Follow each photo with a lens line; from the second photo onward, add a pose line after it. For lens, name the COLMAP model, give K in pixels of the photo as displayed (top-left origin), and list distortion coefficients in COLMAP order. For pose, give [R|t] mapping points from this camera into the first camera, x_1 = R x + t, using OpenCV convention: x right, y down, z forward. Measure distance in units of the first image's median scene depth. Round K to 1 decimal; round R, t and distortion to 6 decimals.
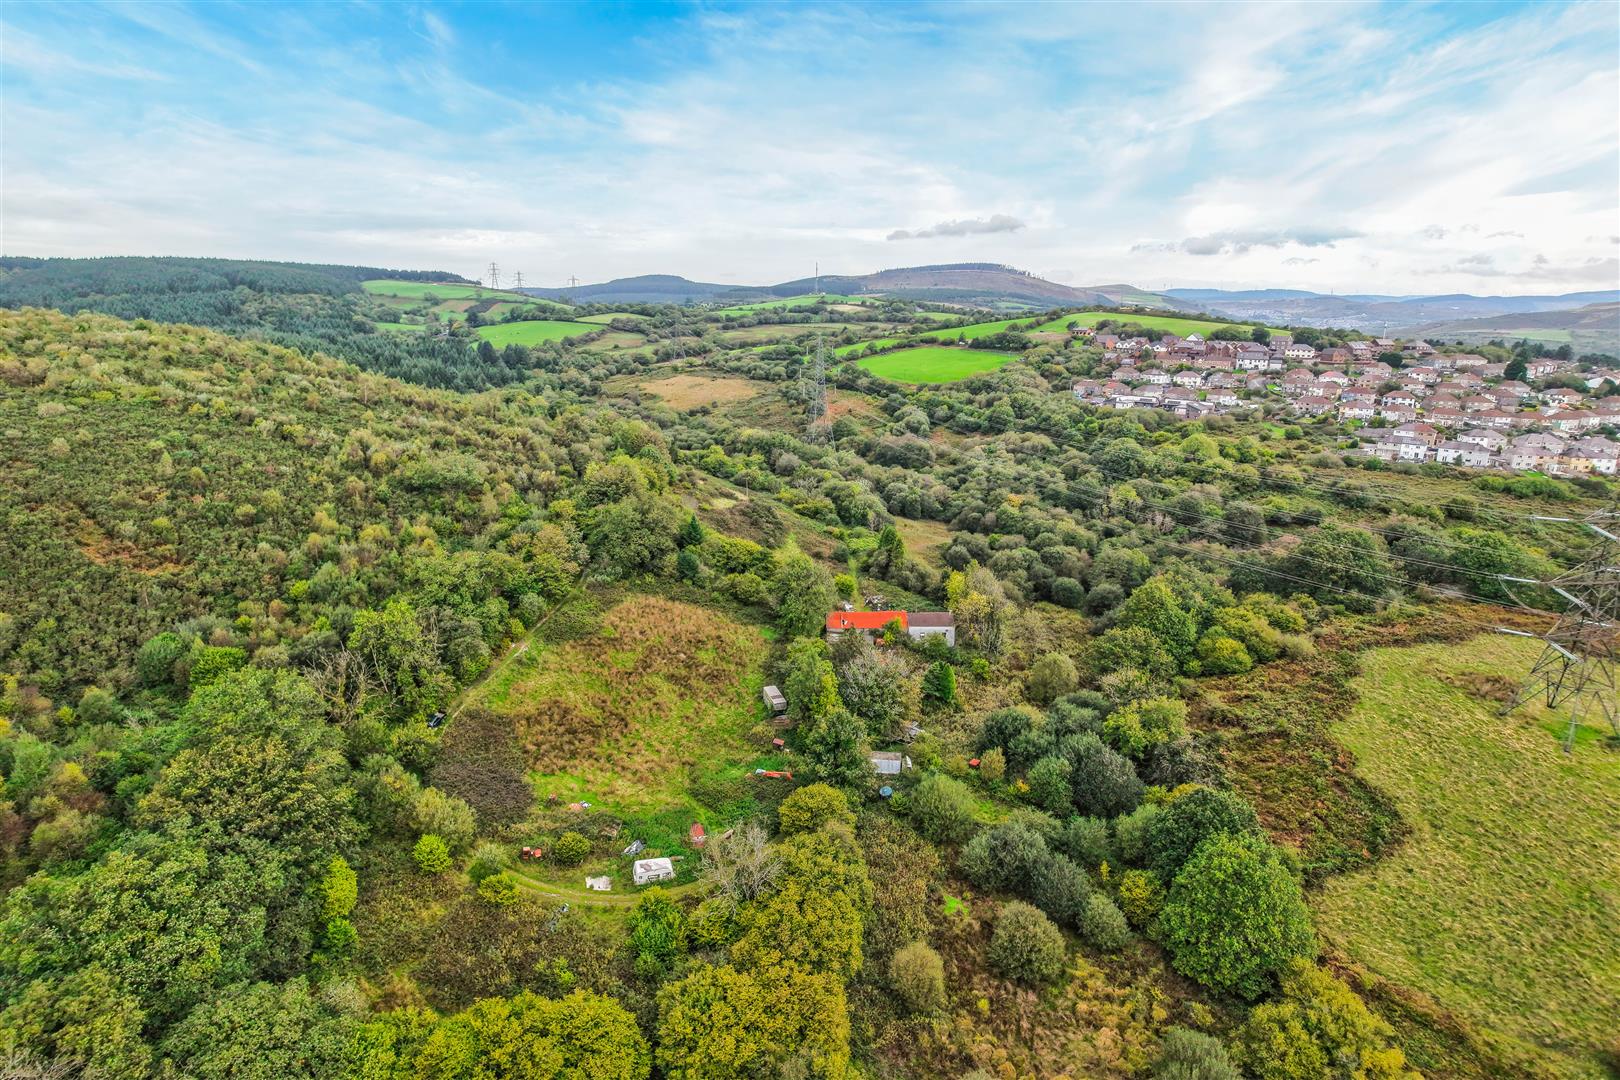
lens RADIAL K [[824.3, 0, 811.2], [0, 824.3, 551.8], [0, 0, 1]] dist [-0.050788, -0.001054]
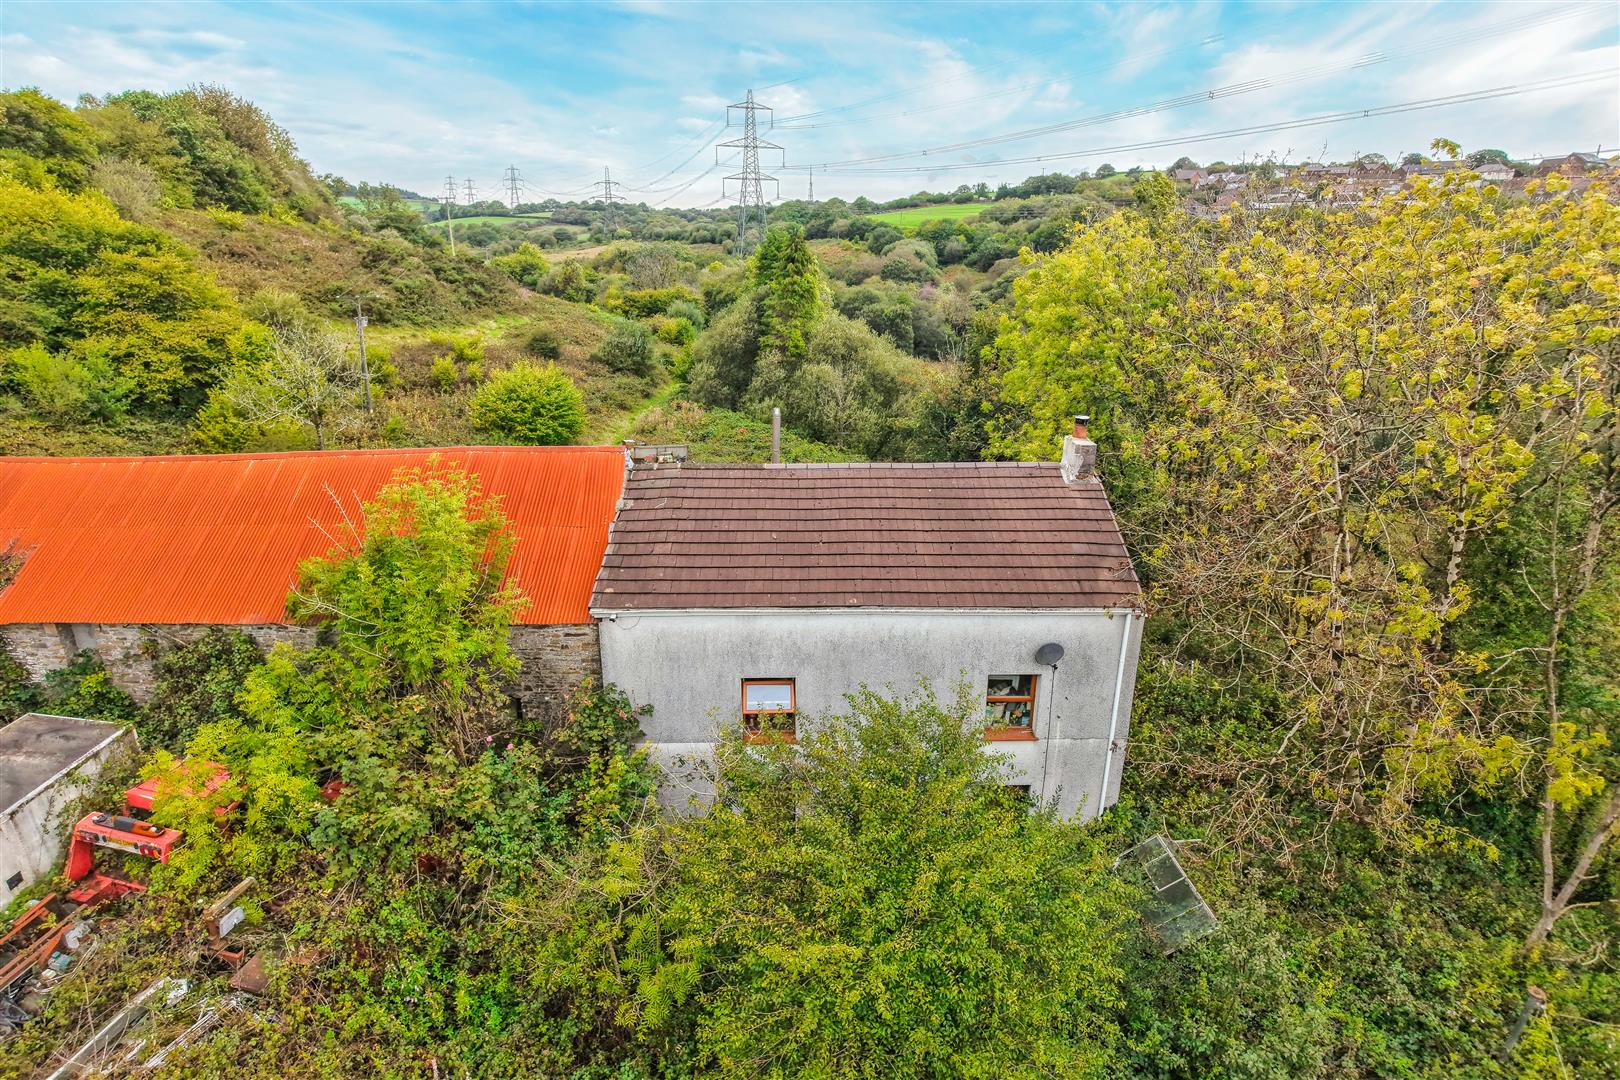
lens RADIAL K [[824.3, 0, 811.2], [0, 824.3, 551.8], [0, 0, 1]] dist [-0.050788, -0.001054]
pose [[0.999908, -0.001503, -0.013471, 0.085081], [0.002222, 0.998562, 0.053565, 0.048351], [0.013371, -0.053590, 0.998473, 0.550277]]
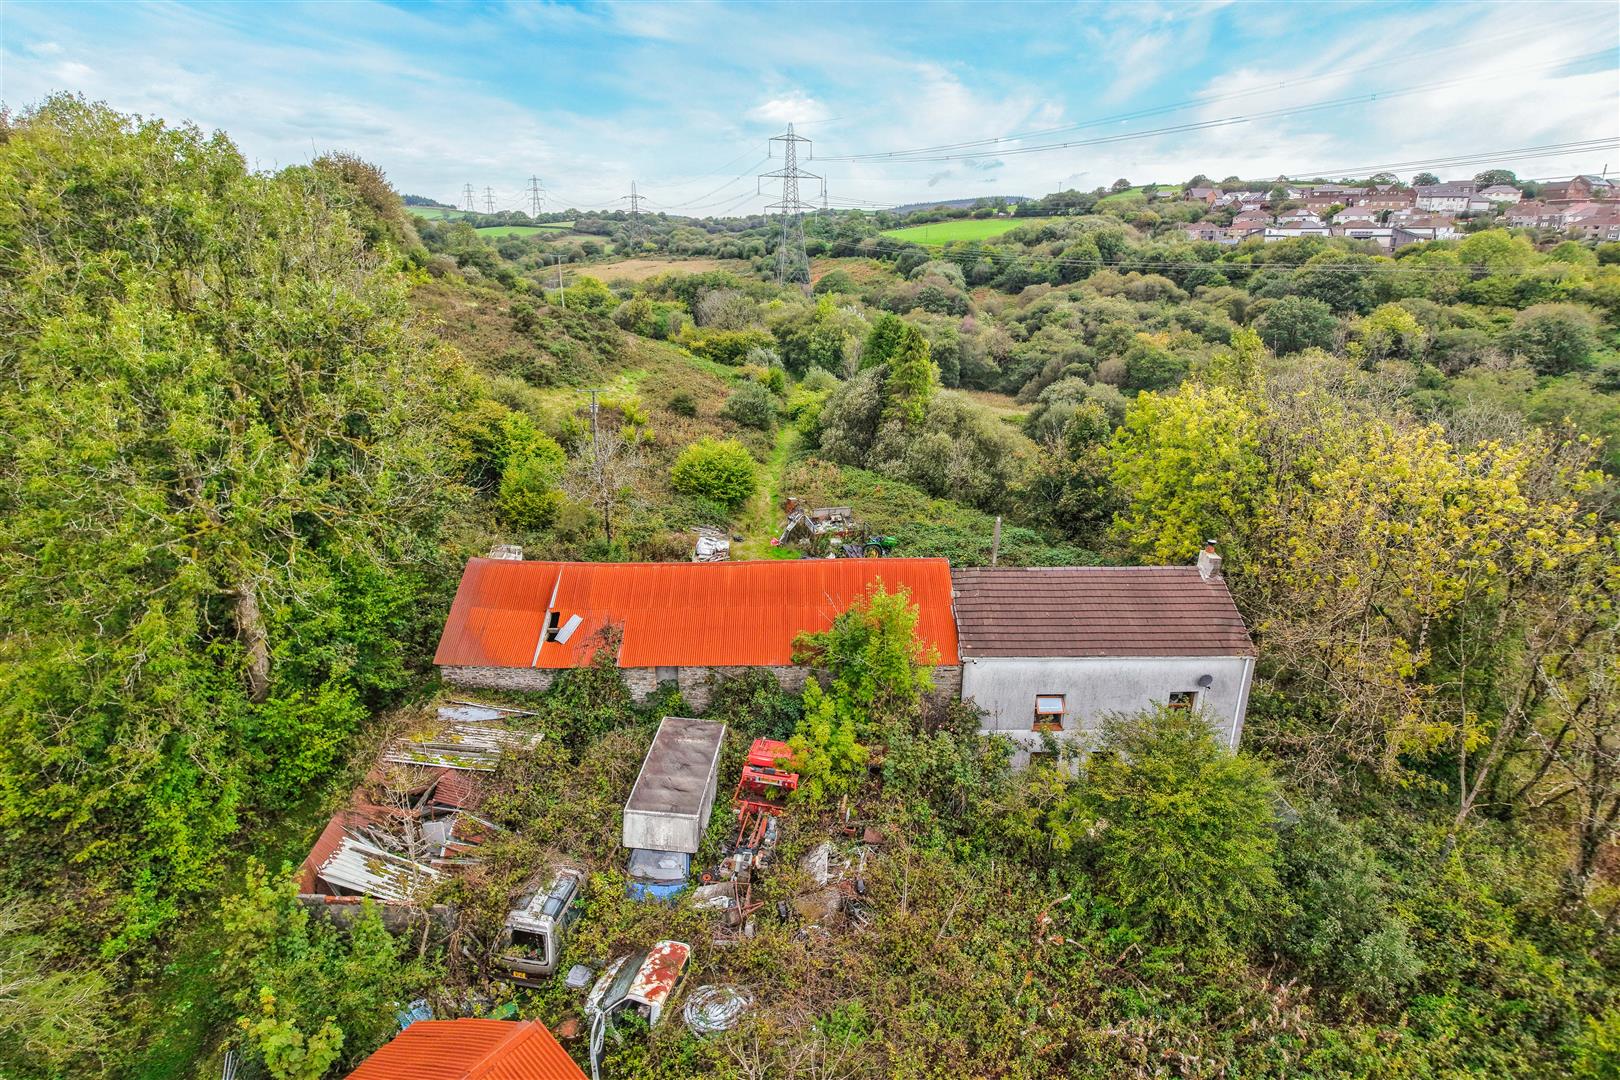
lens RADIAL K [[824.3, 0, 811.2], [0, 824.3, 551.8], [0, 0, 1]] dist [-0.050788, -0.001054]
pose [[0.999729, 0.000472, -0.023289, 0.055697], [0.000715, 0.998701, 0.050949, 0.037719], [0.023283, -0.050952, 0.998430, 0.506720]]
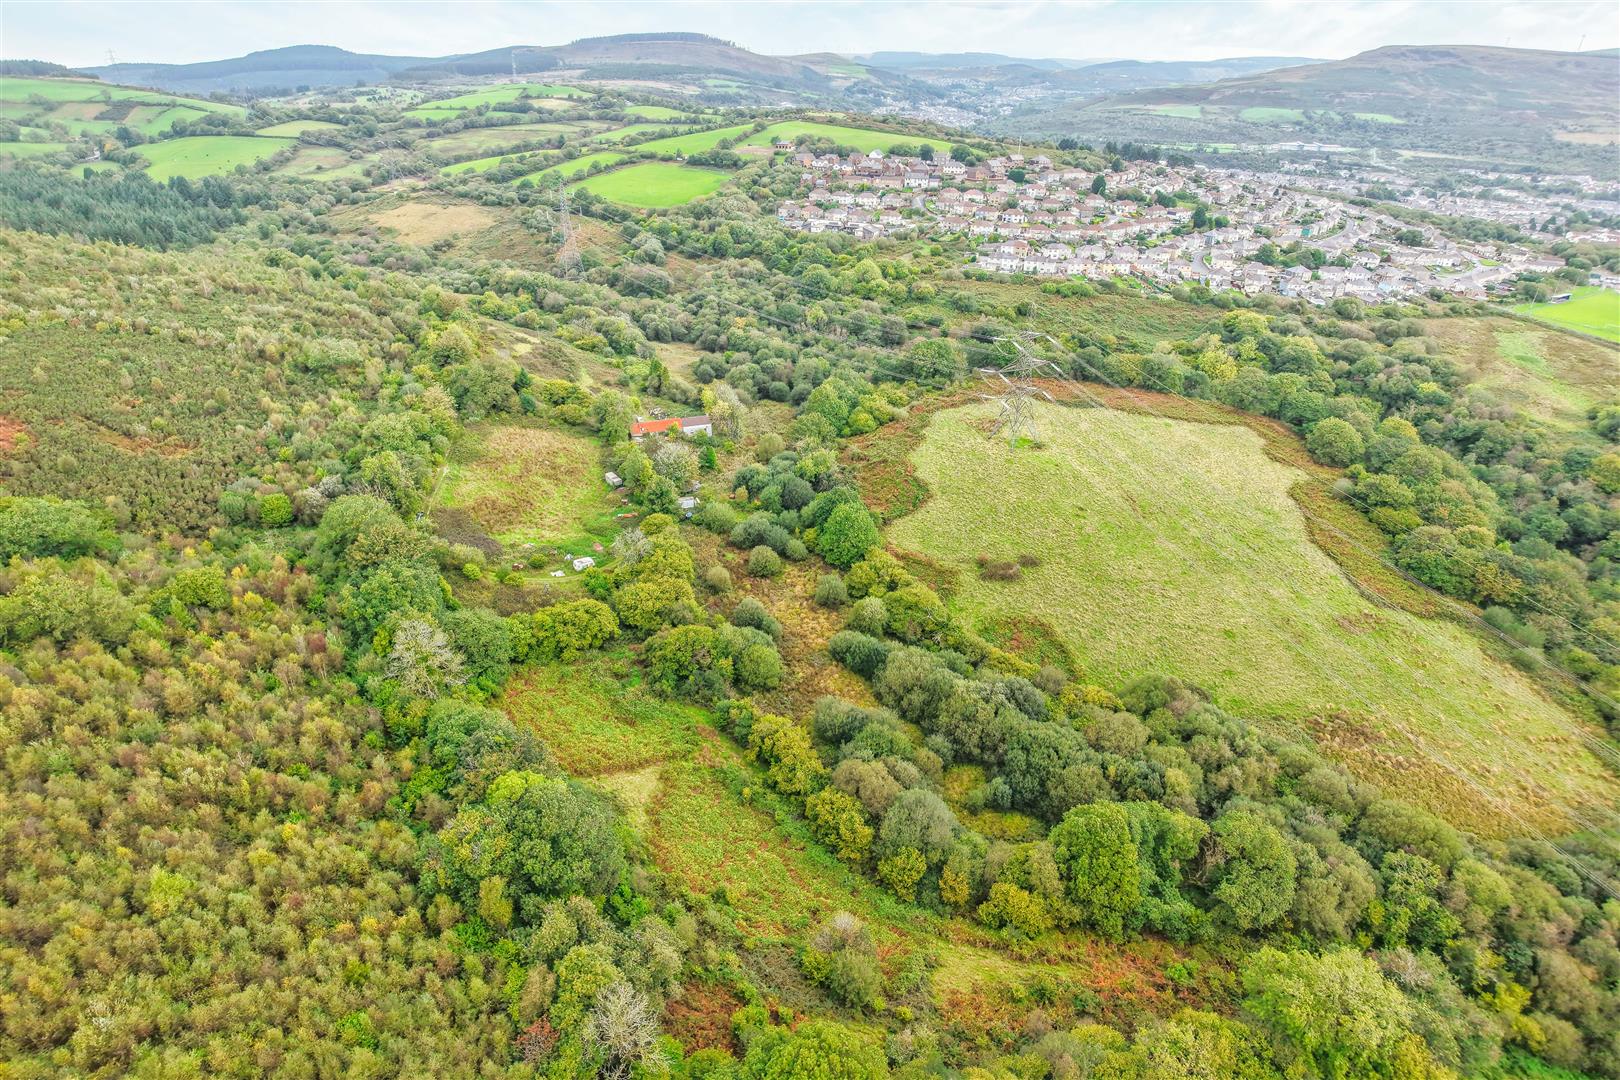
lens RADIAL K [[824.3, 0, 811.2], [0, 824.3, 551.8], [0, 0, 1]] dist [-0.050788, -0.001054]
pose [[0.946647, -0.160353, 0.279547, -0.081073], [0.085345, 0.961192, 0.262349, -0.045874], [-0.310767, -0.224494, 0.923594, -0.378361]]
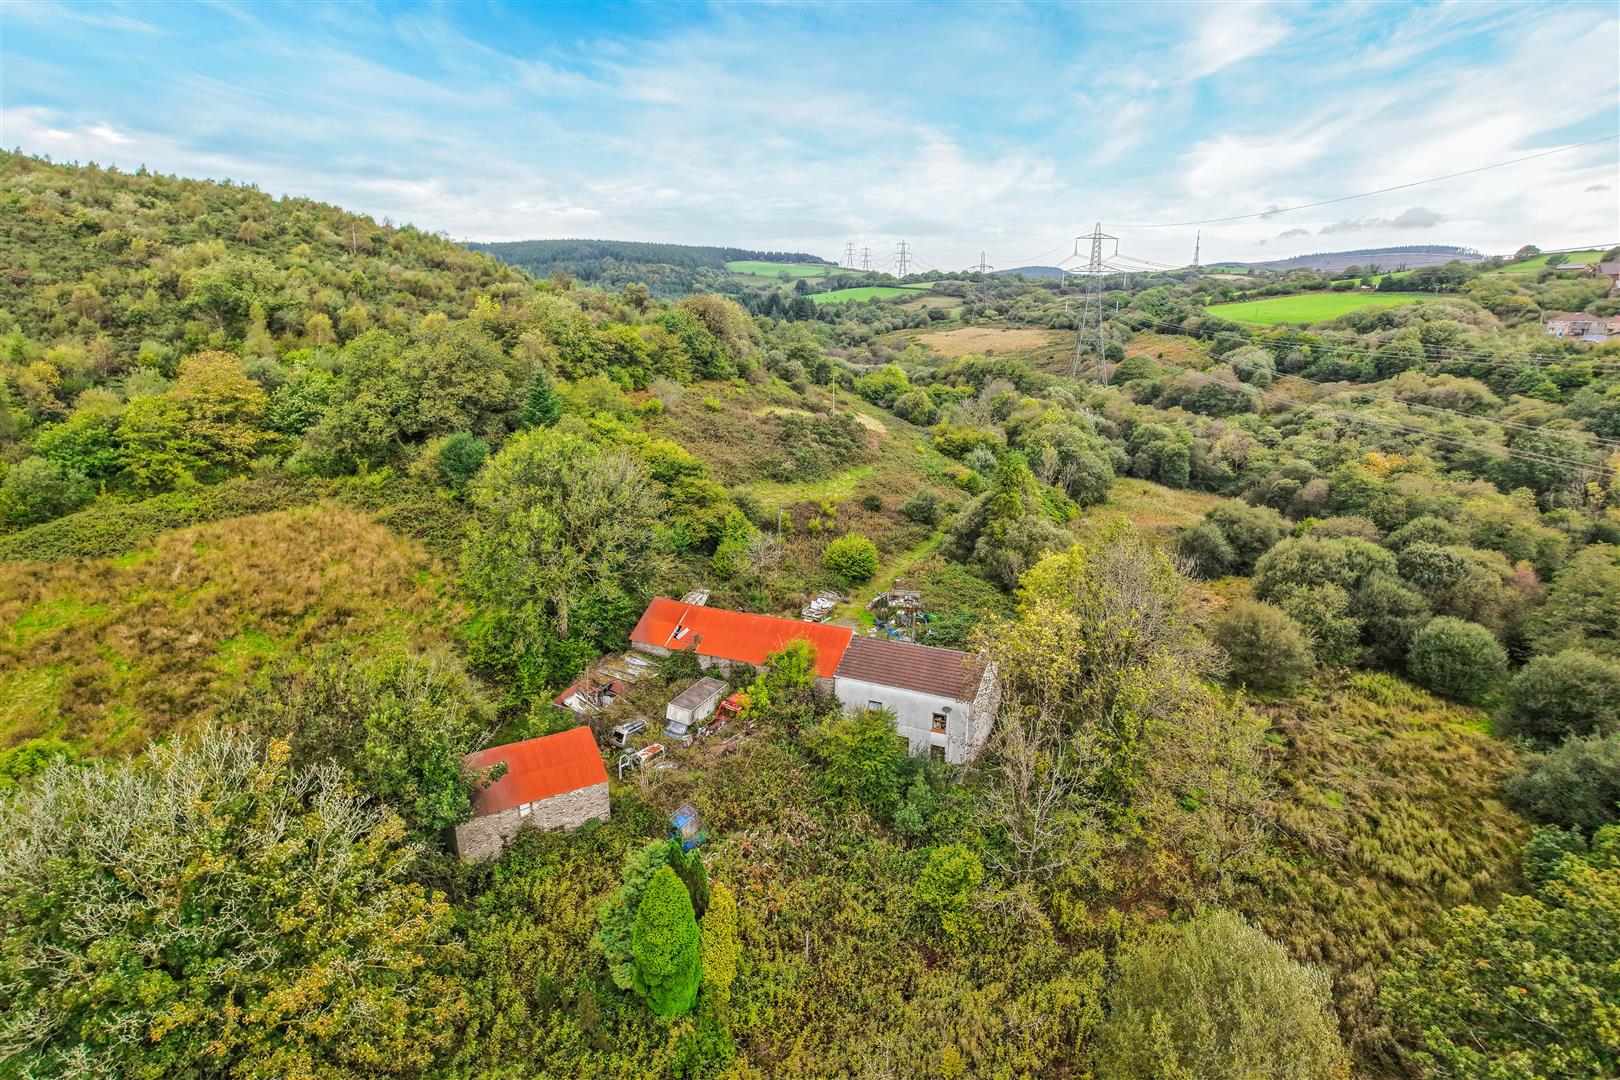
lens RADIAL K [[824.3, 0, 811.2], [0, 824.3, 551.8], [0, 0, 1]] dist [-0.050788, -0.001054]
pose [[0.902057, 0.116089, -0.415713, 0.145895], [-0.117259, 0.992839, 0.022814, 0.020699], [0.415384, 0.028167, 0.909210, 0.414360]]
